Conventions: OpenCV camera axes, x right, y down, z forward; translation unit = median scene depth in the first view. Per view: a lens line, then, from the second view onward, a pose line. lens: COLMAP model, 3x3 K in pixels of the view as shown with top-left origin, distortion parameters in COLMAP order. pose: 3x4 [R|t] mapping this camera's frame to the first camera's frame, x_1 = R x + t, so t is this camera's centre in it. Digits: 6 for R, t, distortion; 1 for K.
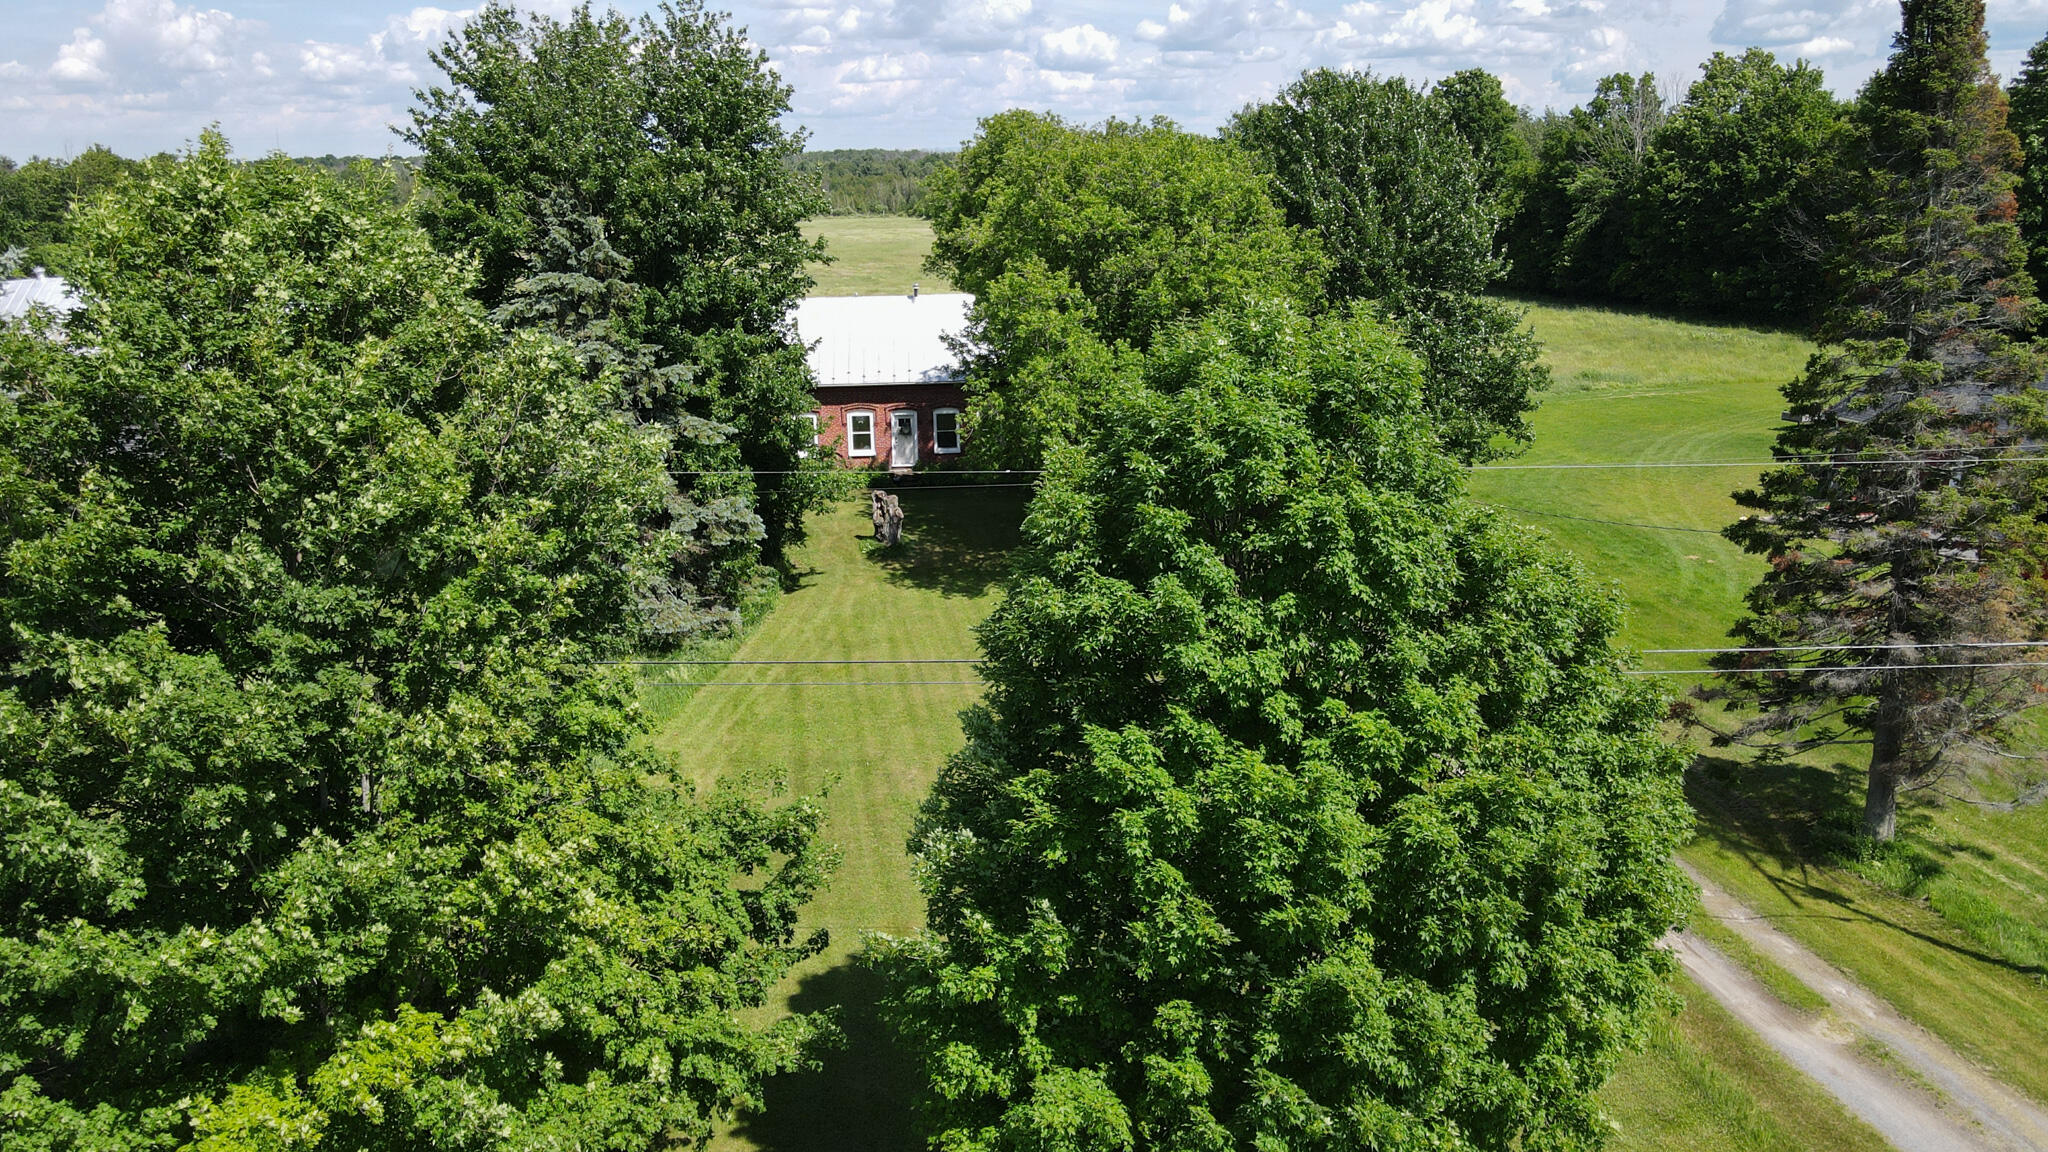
lens RADIAL K [[1544.7, 0, 1026.2], [0, 1544.7, 526.5], [0, 0, 1]] dist [0.001394, 0.032656]
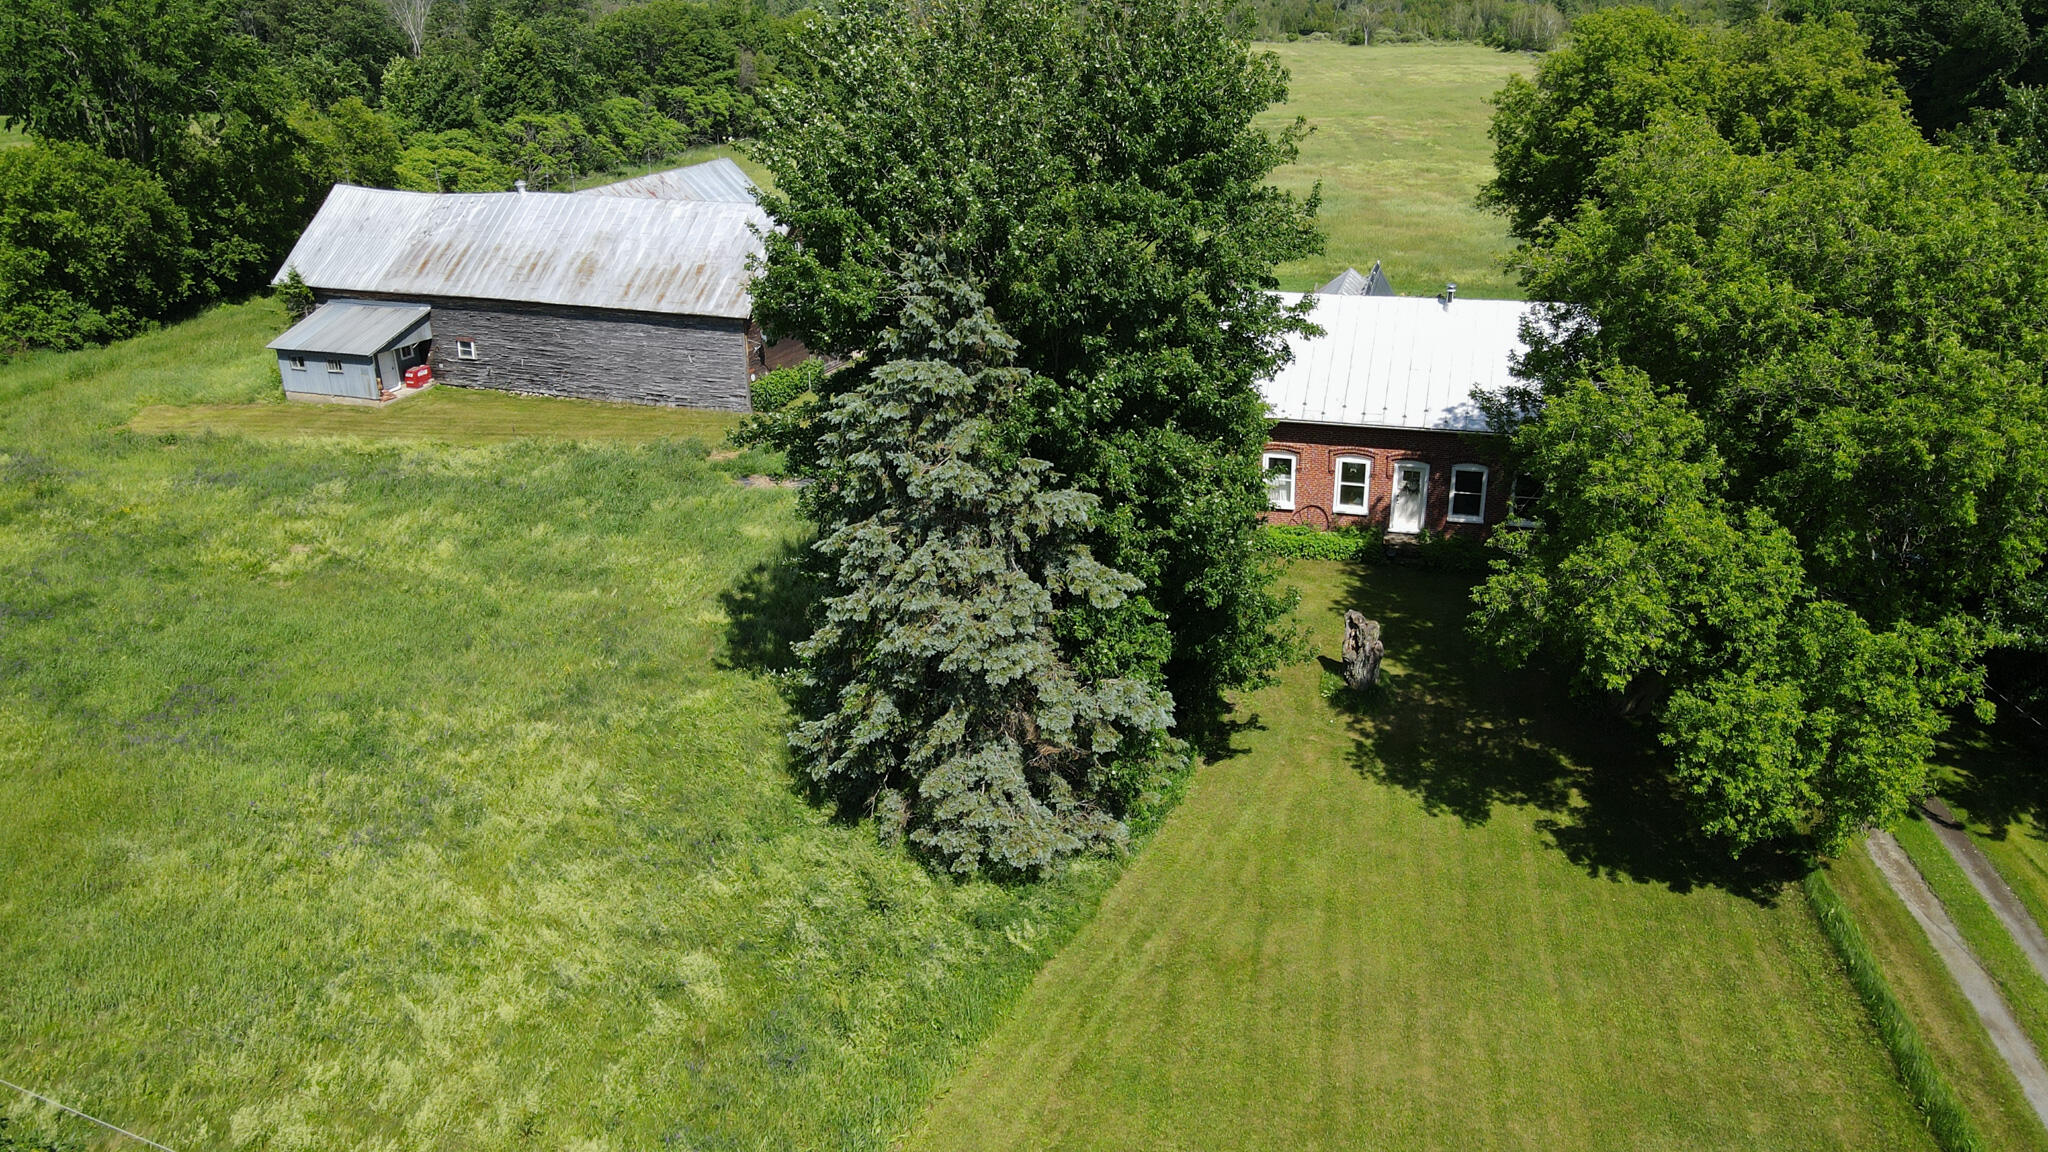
lens RADIAL K [[1518.9, 0, 1028.7], [0, 1518.9, 578.5], [0, 0, 1]] dist [-0.007460, 0.039166]
pose [[0.938678, 0.131090, -0.318904, -0.014365], [-0.081430, 0.983027, 0.164401, -0.161615], [0.335043, -0.128351, 0.933420, 0.305945]]
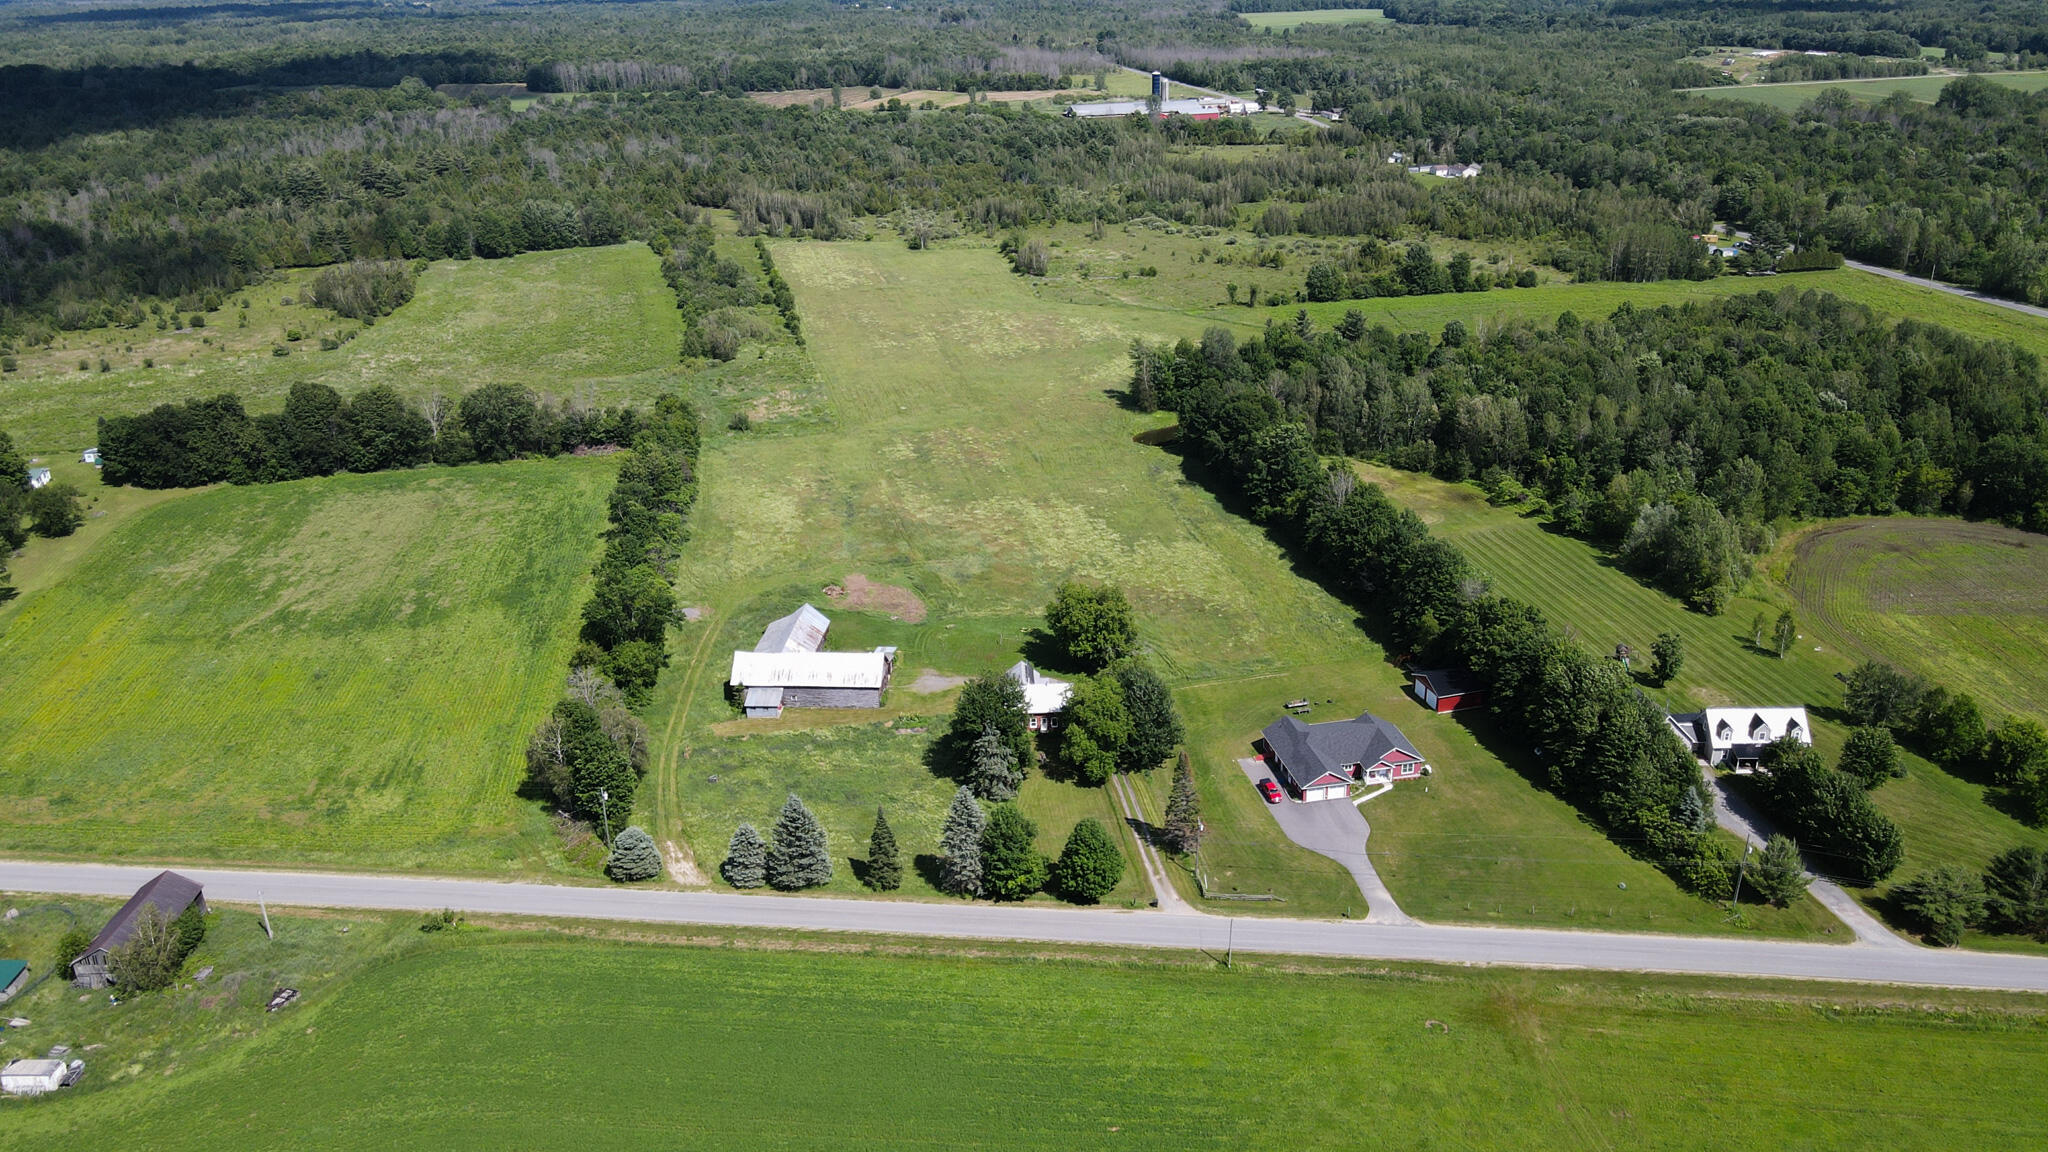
lens RADIAL K [[1518.9, 0, 1028.7], [0, 1518.9, 578.5], [0, 0, 1]] dist [-0.007460, 0.039166]
pose [[0.999006, 0.014846, -0.042028, 0.056074], [-0.007529, 0.985556, 0.169184, -1.434797], [0.043932, -0.168700, 0.984688, -3.714367]]
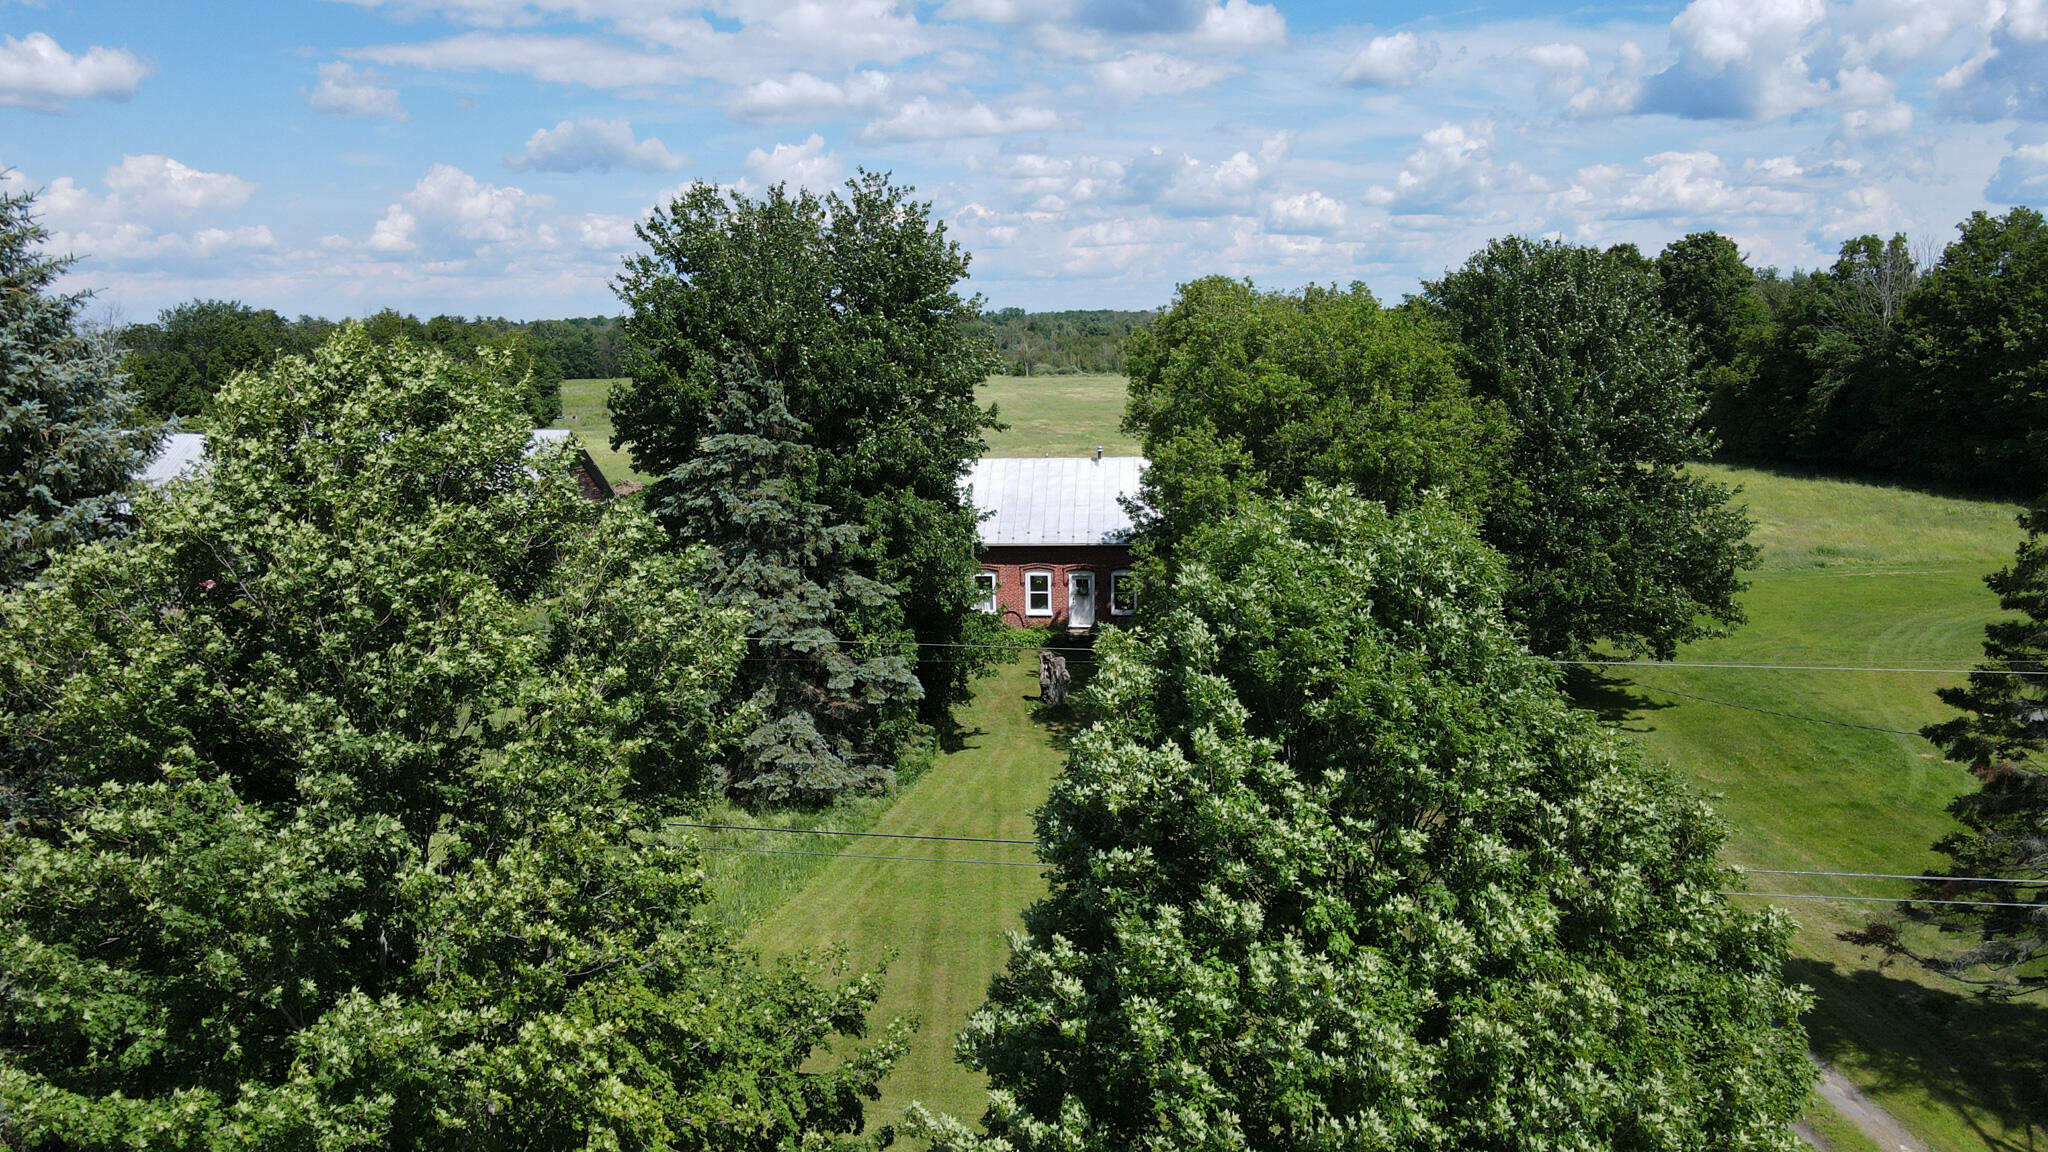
lens RADIAL K [[1537.4, 0, 1026.5], [0, 1537.4, 528.4], [0, 0, 1]] dist [0.015139, 0.010931]
pose [[0.989244, 0.022070, -0.144603, 0.037322], [-0.036200, 0.994740, -0.095827, -0.007826], [0.141728, 0.100031, 0.984839, 0.012611]]
